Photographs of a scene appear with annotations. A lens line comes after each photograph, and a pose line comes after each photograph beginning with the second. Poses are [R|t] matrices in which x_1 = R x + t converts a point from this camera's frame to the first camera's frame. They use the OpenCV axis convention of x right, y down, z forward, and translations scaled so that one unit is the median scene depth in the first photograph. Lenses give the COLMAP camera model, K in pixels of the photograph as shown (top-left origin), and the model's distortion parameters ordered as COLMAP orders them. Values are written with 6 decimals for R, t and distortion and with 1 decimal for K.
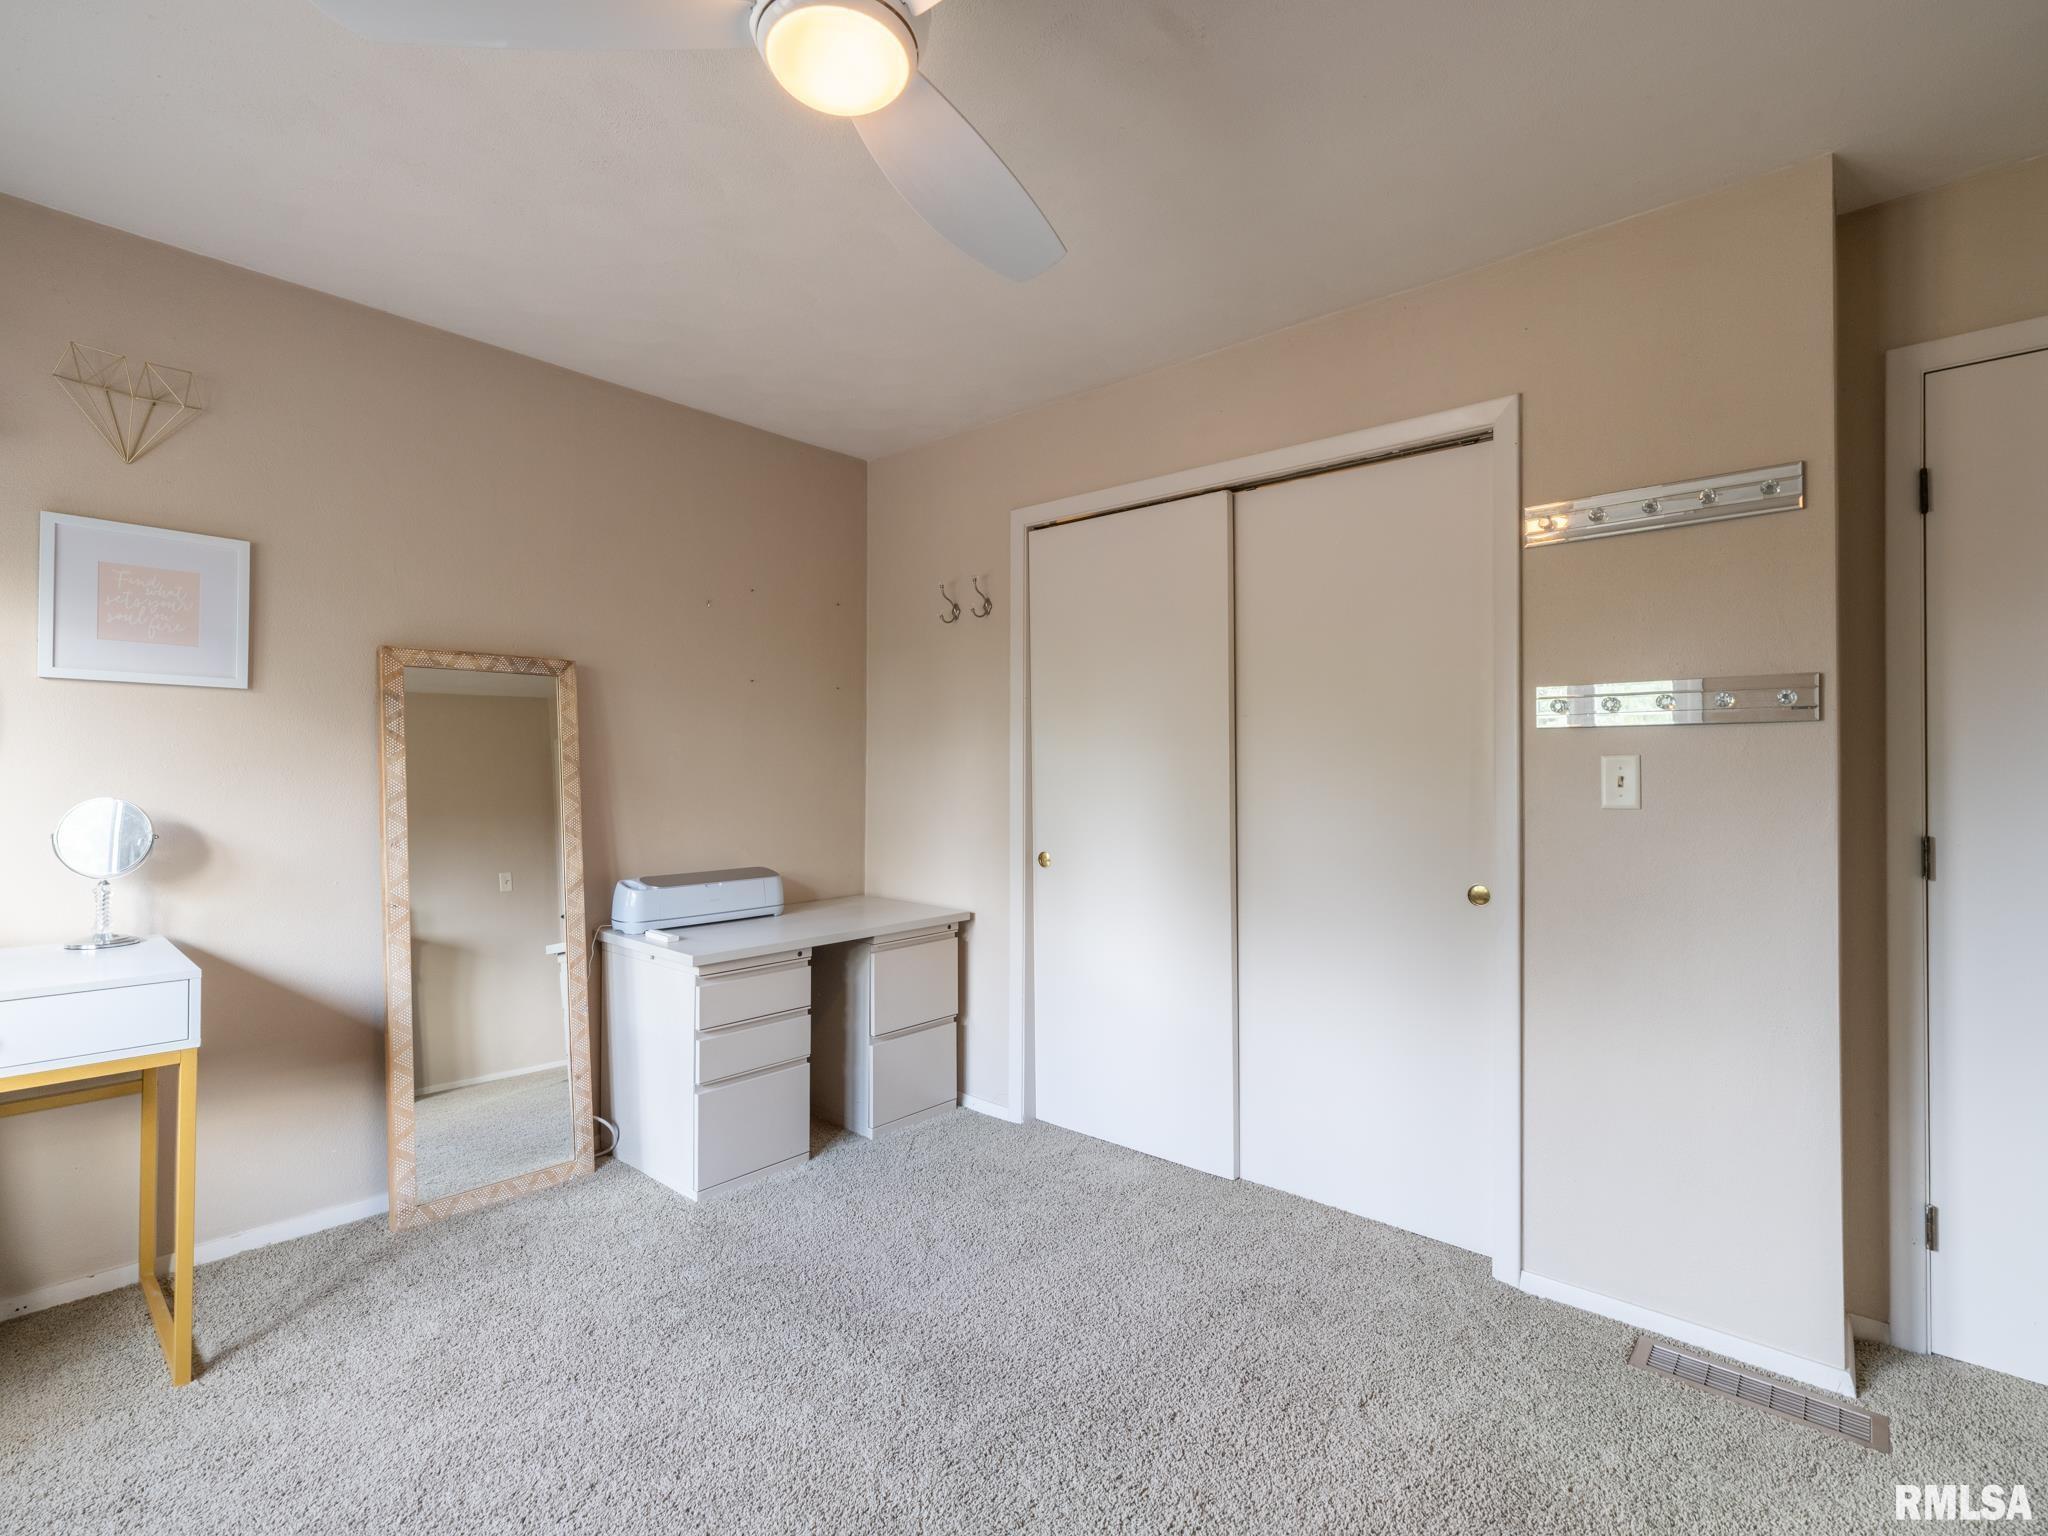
lens RADIAL K [[970.4, 0, 1031.0], [0, 970.4, 764.8], [0, 0, 1]] dist [-0.000829, 0.000703]
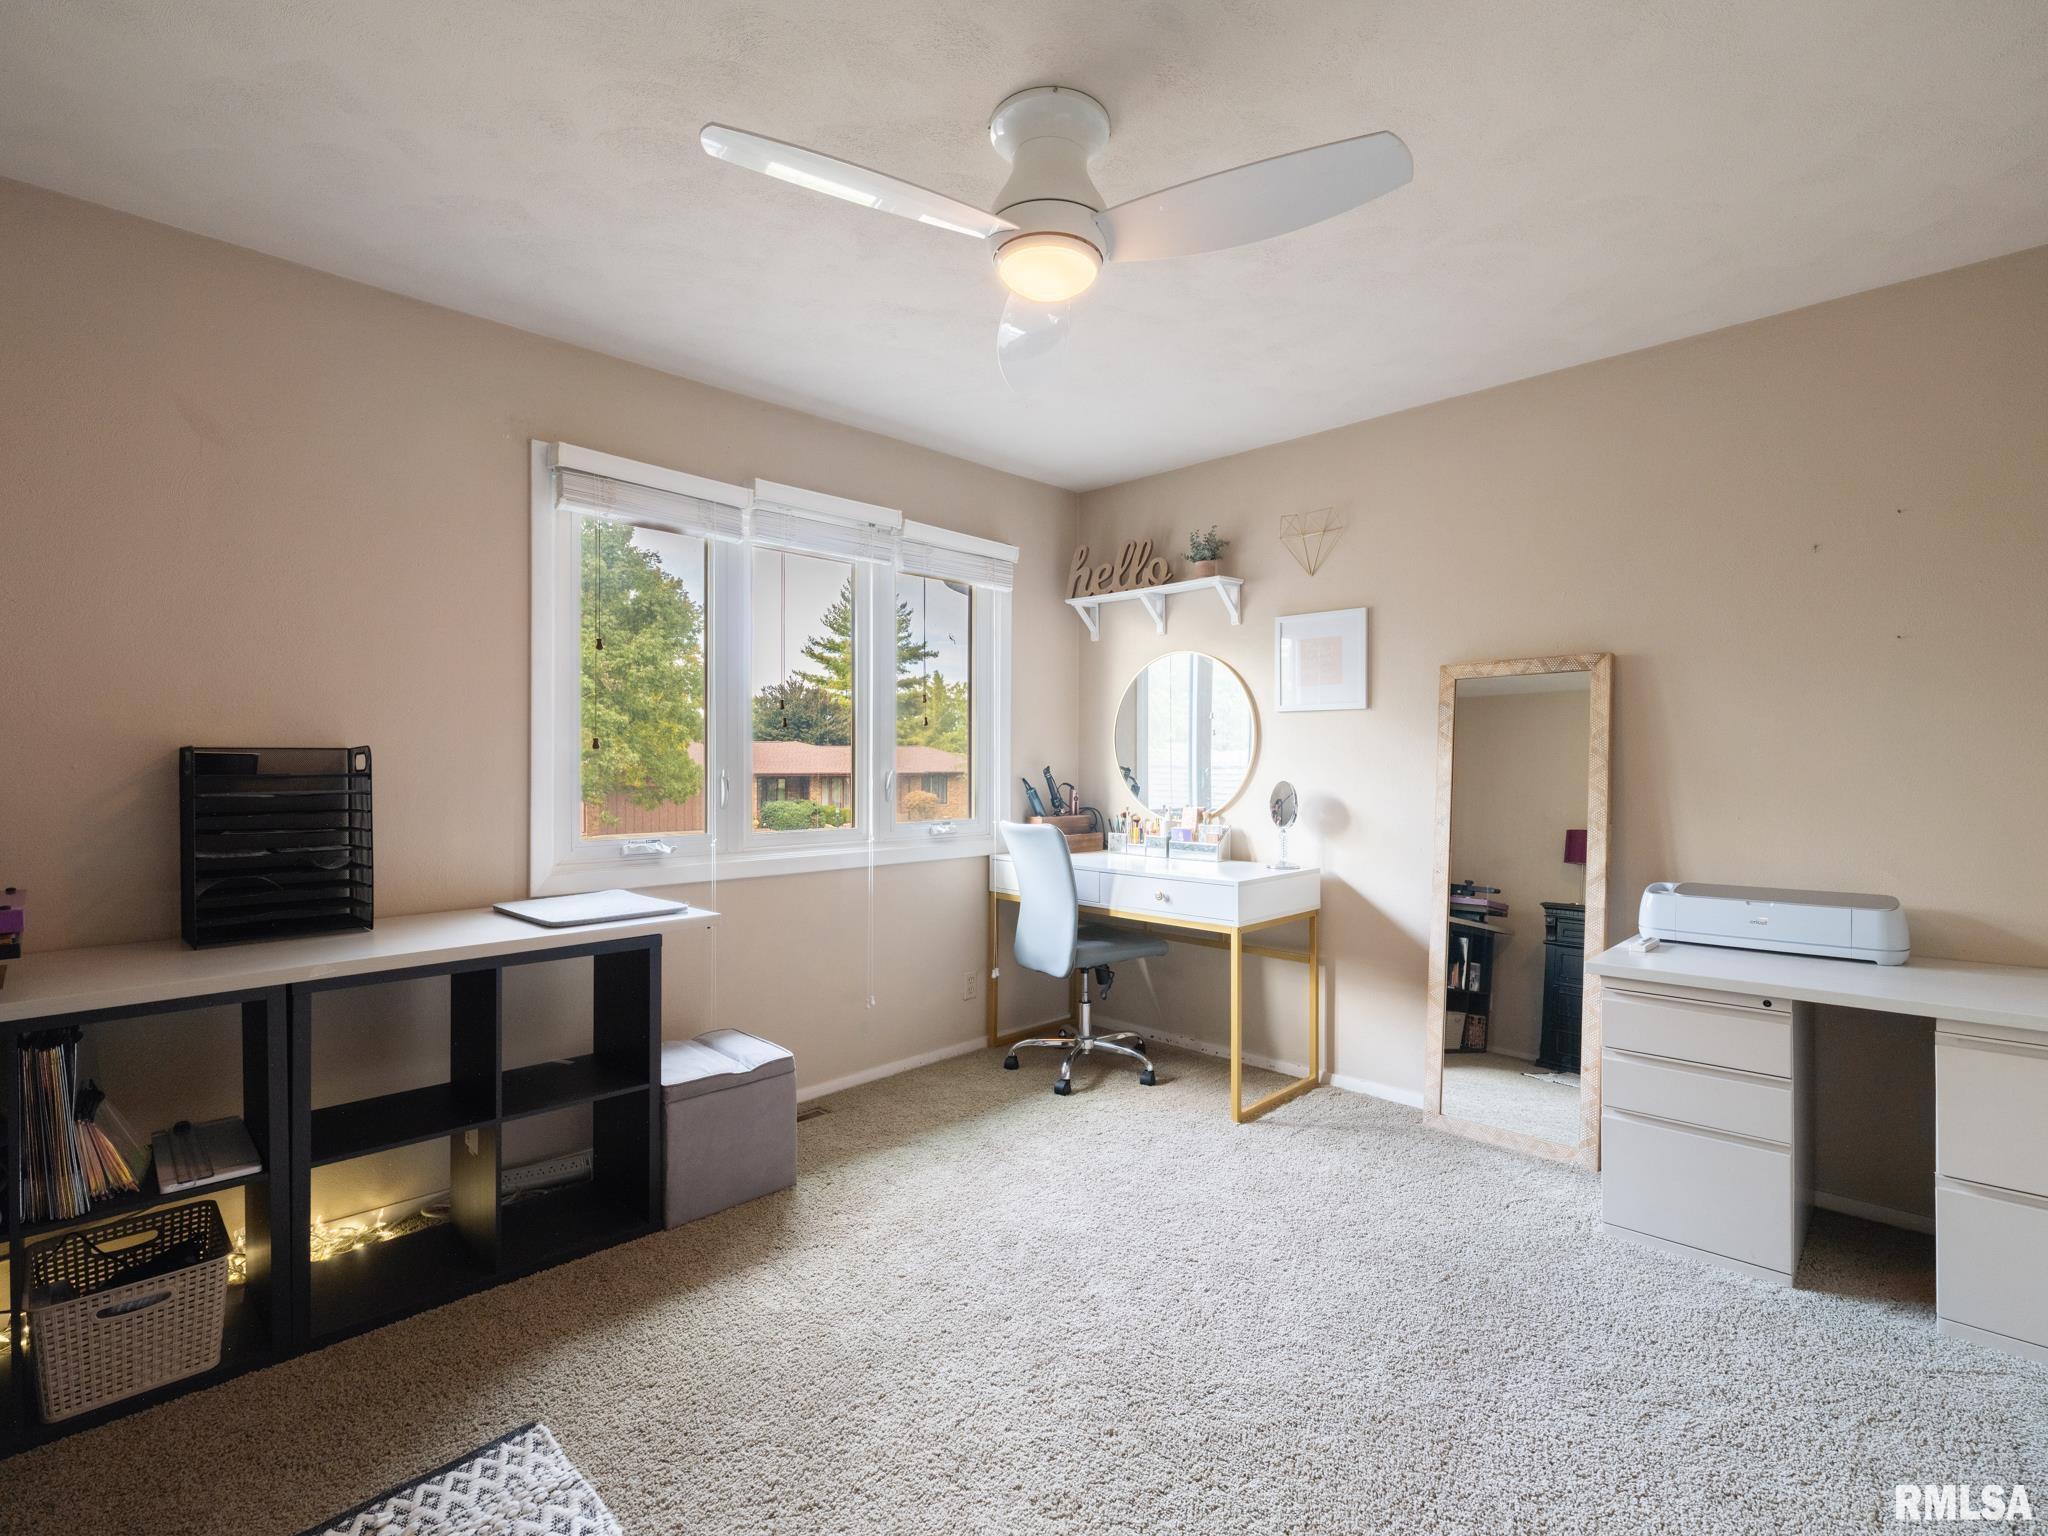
lens RADIAL K [[970.4, 0, 1031.0], [0, 970.4, 764.8], [0, 0, 1]] dist [-0.000829, 0.000703]
pose [[-0.036115, -0.001852, -0.999346, 0.578502], [0.009933, 0.999948, -0.002212, 0.004044], [0.999298, -0.010007, -0.036095, 0.481989]]
